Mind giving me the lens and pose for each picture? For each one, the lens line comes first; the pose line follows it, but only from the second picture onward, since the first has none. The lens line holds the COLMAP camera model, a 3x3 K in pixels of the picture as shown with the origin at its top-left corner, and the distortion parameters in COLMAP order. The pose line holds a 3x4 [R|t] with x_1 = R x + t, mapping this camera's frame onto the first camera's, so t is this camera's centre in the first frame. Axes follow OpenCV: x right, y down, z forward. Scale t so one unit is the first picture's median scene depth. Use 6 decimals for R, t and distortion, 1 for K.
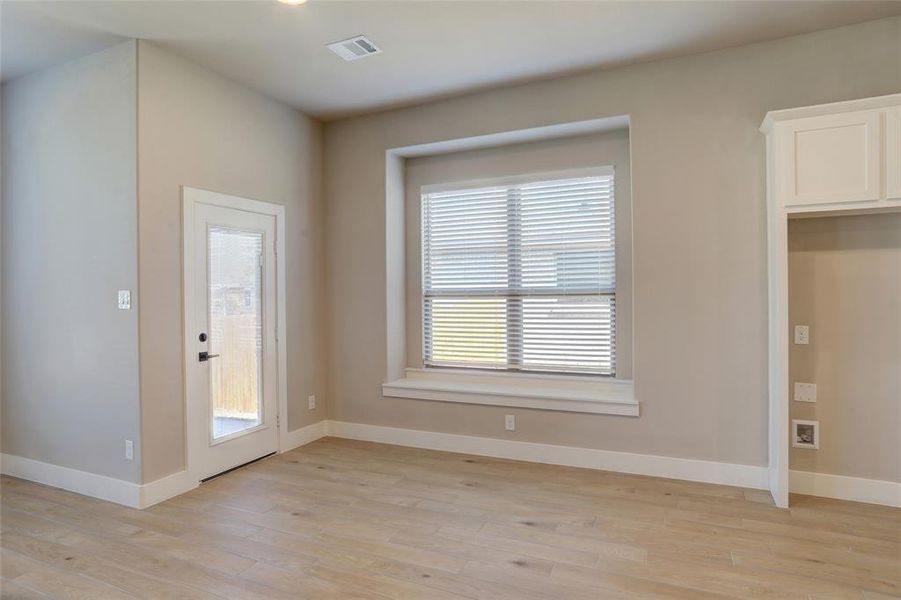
lens RADIAL K [[512.6, 0, 444.3], [0, 512.6, 294.0], [0, 0, 1]] dist [-0.074633, 0.052318]
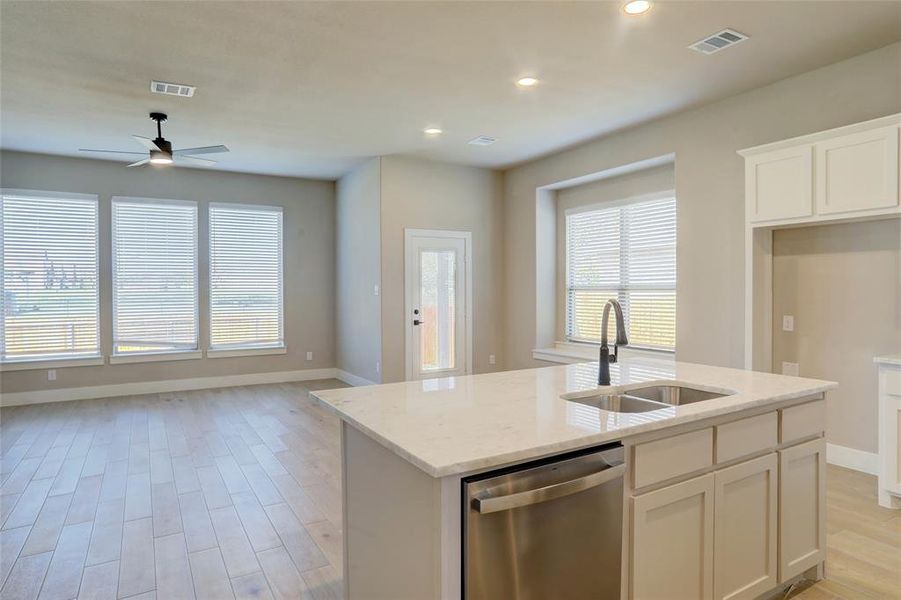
lens RADIAL K [[530.8, 0, 448.4], [0, 530.8, 294.0], [0, 0, 1]] dist [-0.070646, 0.059266]
pose [[0.819831, 0.012047, -0.572479, 0.681425], [-0.004726, 0.999887, 0.014273, -0.004355], [0.572586, -0.008996, 0.819795, -0.467302]]
